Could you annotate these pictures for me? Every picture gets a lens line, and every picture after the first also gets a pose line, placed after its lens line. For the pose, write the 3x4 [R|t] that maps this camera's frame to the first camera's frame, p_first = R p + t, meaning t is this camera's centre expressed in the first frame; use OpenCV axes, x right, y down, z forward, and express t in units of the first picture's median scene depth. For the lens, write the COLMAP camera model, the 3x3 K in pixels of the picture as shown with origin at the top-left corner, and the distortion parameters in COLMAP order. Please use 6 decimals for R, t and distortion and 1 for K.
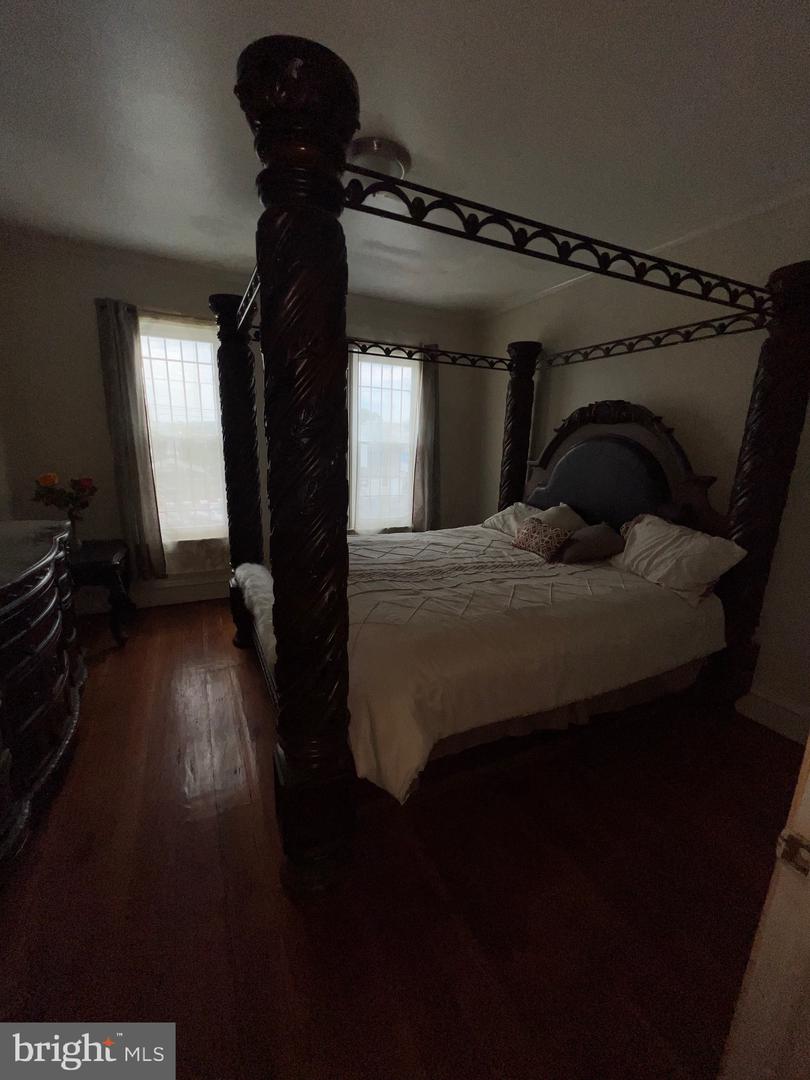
lens RADIAL K [[439.5, 0, 404.1], [0, 439.5, 544.1], [0, 0, 1]] dist [0.004003, 0.000431]
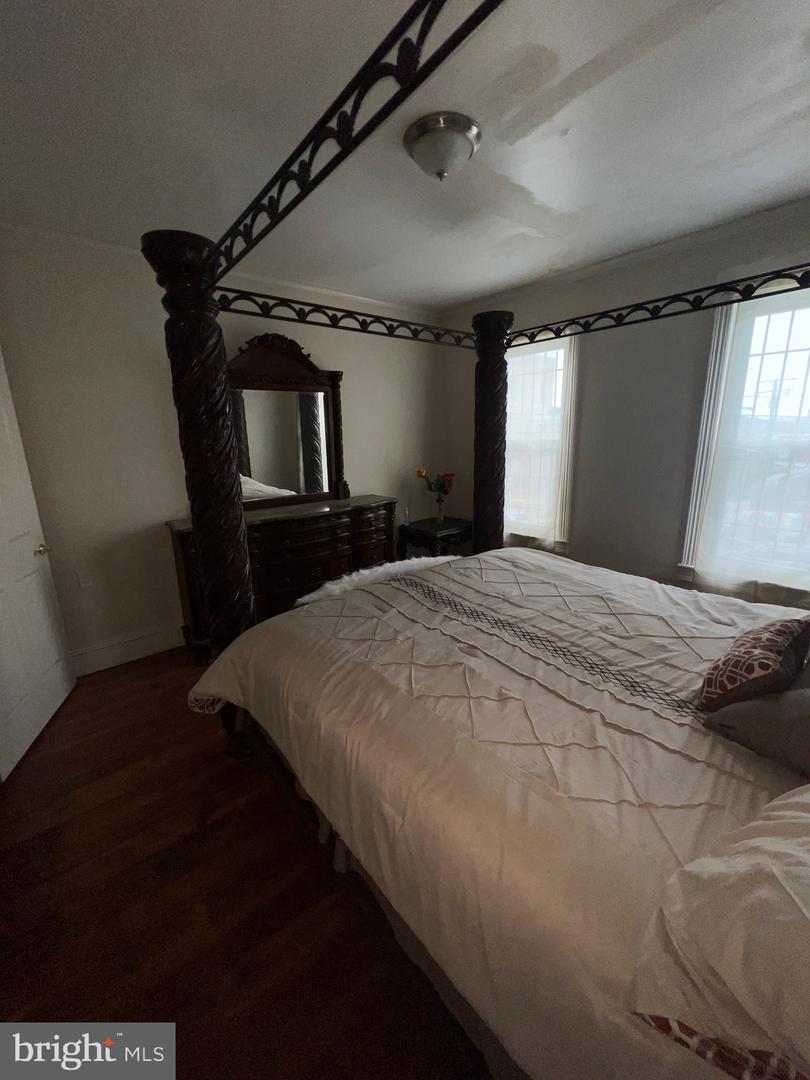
lens RADIAL K [[439.5, 0, 405.8], [0, 439.5, 540.1], [0, 0, 1]] dist [0.004003, 0.000431]
pose [[0.221213, 0.202333, -0.954005, 0.740082], [-0.191142, 0.968262, 0.161035, -0.162596], [0.956310, 0.146728, 0.252867, 0.621739]]
